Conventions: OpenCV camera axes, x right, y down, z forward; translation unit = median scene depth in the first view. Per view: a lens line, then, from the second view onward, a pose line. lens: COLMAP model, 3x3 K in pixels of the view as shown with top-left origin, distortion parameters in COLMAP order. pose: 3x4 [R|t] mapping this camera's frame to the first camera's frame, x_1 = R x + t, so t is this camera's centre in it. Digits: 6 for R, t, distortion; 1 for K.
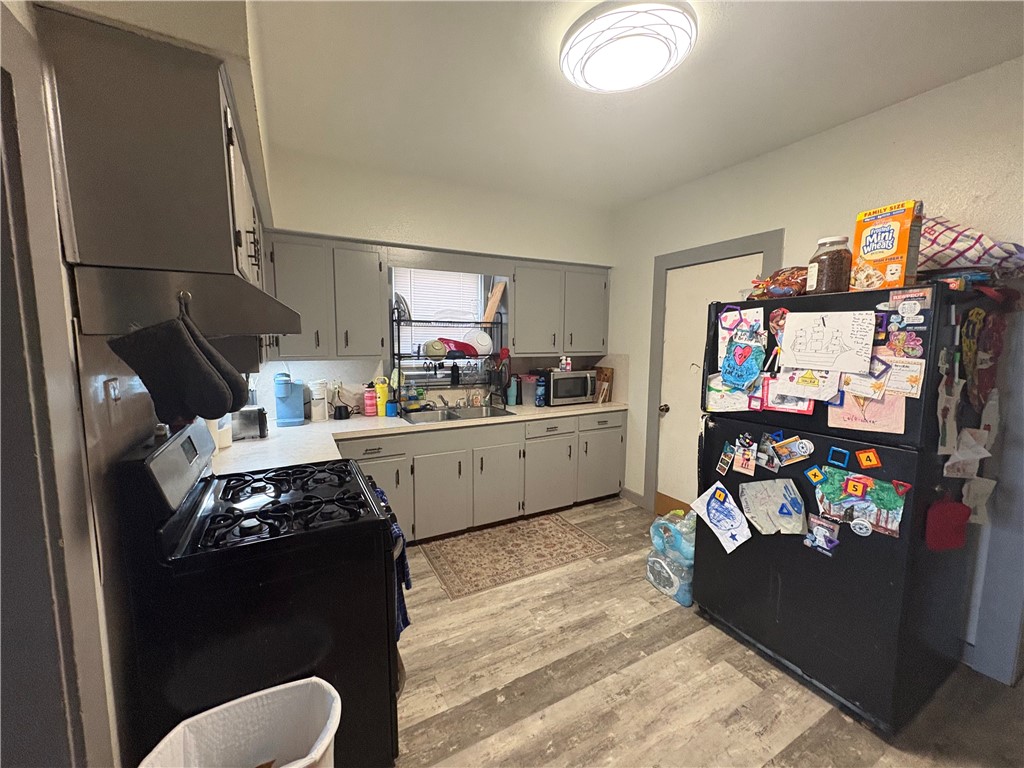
lens RADIAL K [[407.1, 0, 512.0], [0, 407.1, 384.0], [0, 0, 1]] dist [0.000169, 0.000059]
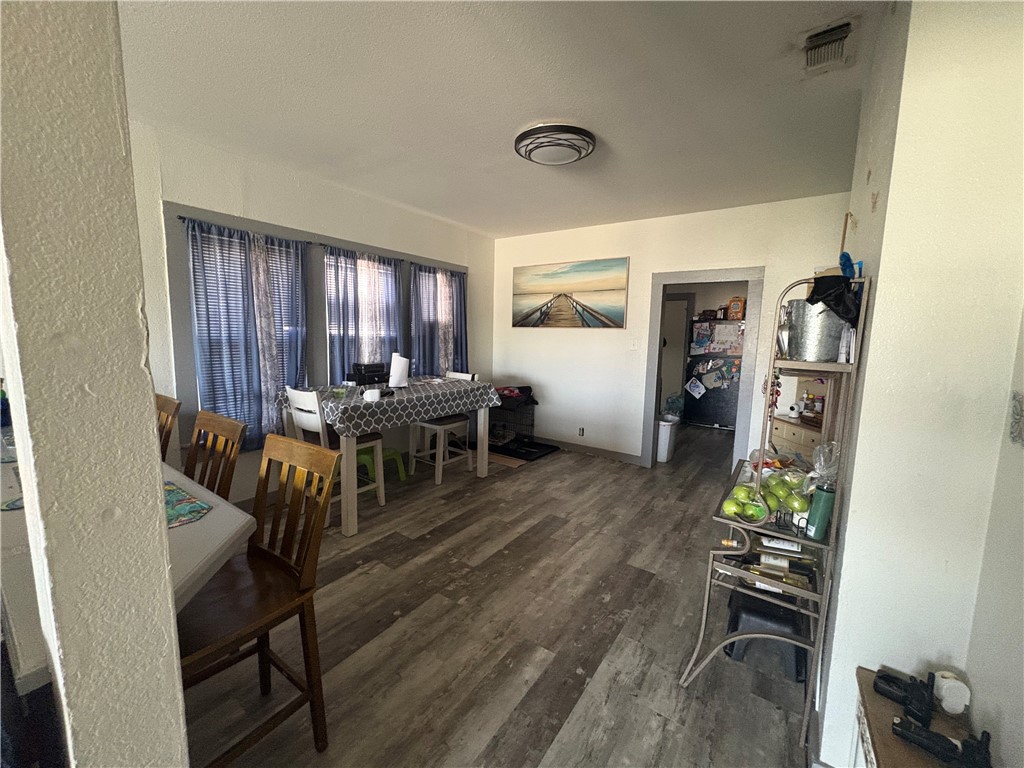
lens RADIAL K [[407.1, 0, 512.0], [0, 407.1, 384.0], [0, 0, 1]] dist [0.000169, 0.000059]
pose [[0.907899, -0.045295, 0.416735, -2.245012], [0.036846, 0.998920, 0.028300, 0.164843], [-0.417567, -0.010339, 0.908587, -1.367208]]
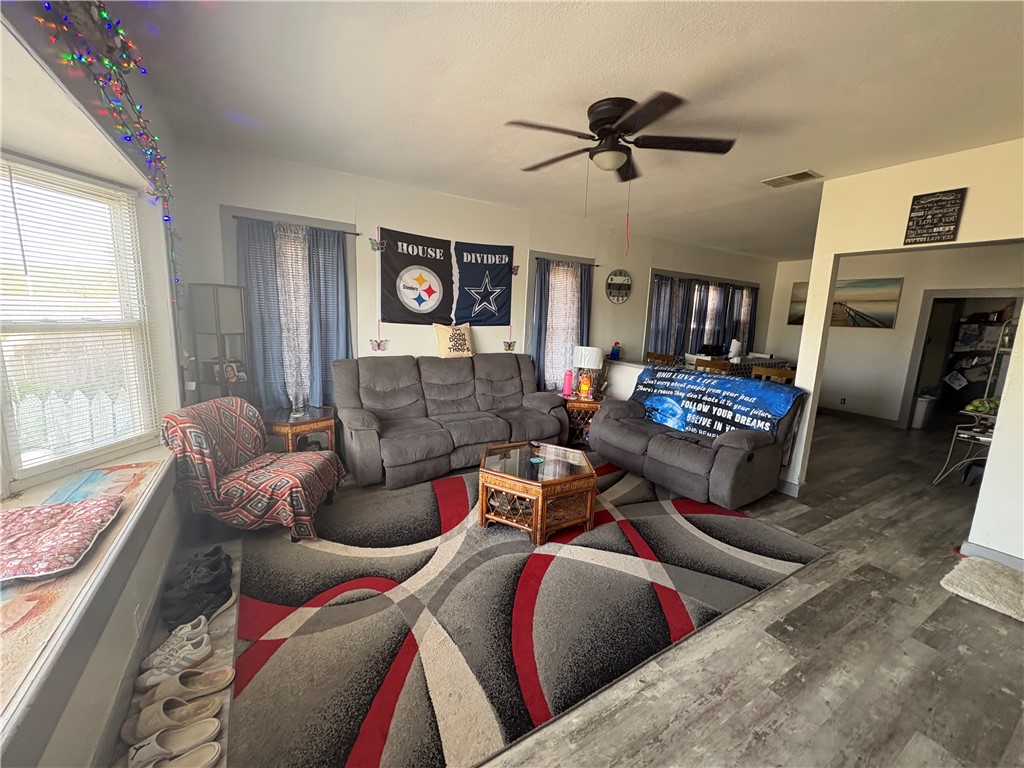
lens RADIAL K [[407.1, 0, 512.0], [0, 407.1, 384.0], [0, 0, 1]] dist [0.000169, 0.000059]
pose [[0.999358, 0.026555, 0.024053, -3.823616], [-0.027832, 0.998132, 0.054386, 0.290434], [-0.022564, -0.055020, 0.998230, -2.755230]]
